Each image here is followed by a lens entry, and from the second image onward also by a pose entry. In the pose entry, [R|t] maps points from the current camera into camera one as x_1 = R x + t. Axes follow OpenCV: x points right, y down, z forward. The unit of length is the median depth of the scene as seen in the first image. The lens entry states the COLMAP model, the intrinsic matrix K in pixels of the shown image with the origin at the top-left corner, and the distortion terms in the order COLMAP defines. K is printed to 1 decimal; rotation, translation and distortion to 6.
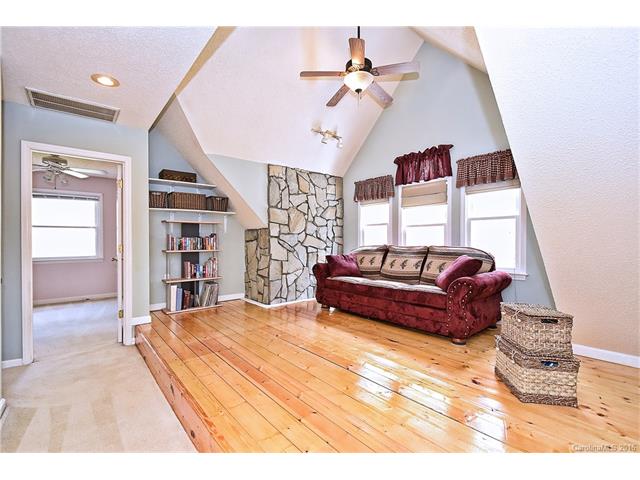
lens RADIAL K [[295.9, 0, 318.6], [0, 295.9, 237.8], [0, 0, 1]] dist [-0.001156, -0.002206]
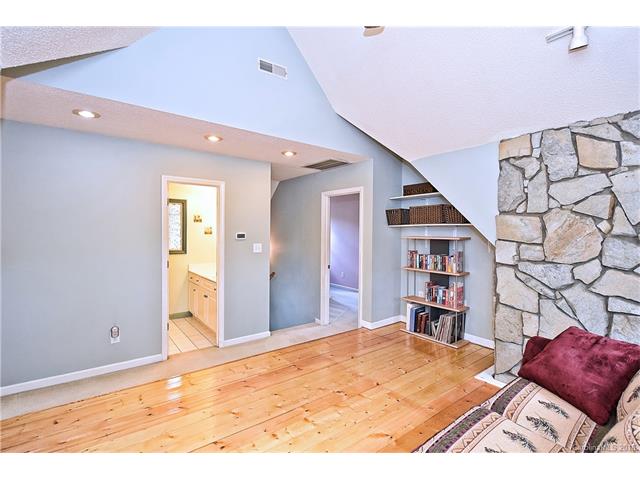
lens RADIAL K [[295.9, 0, 318.5], [0, 295.9, 239.4], [0, 0, 1]] dist [-0.001156, -0.002206]
pose [[-0.043204, 0.018737, -0.998891, 0.423545], [-0.014067, 0.999714, 0.019360, -0.057350], [0.998967, 0.014888, -0.042928, 0.647752]]
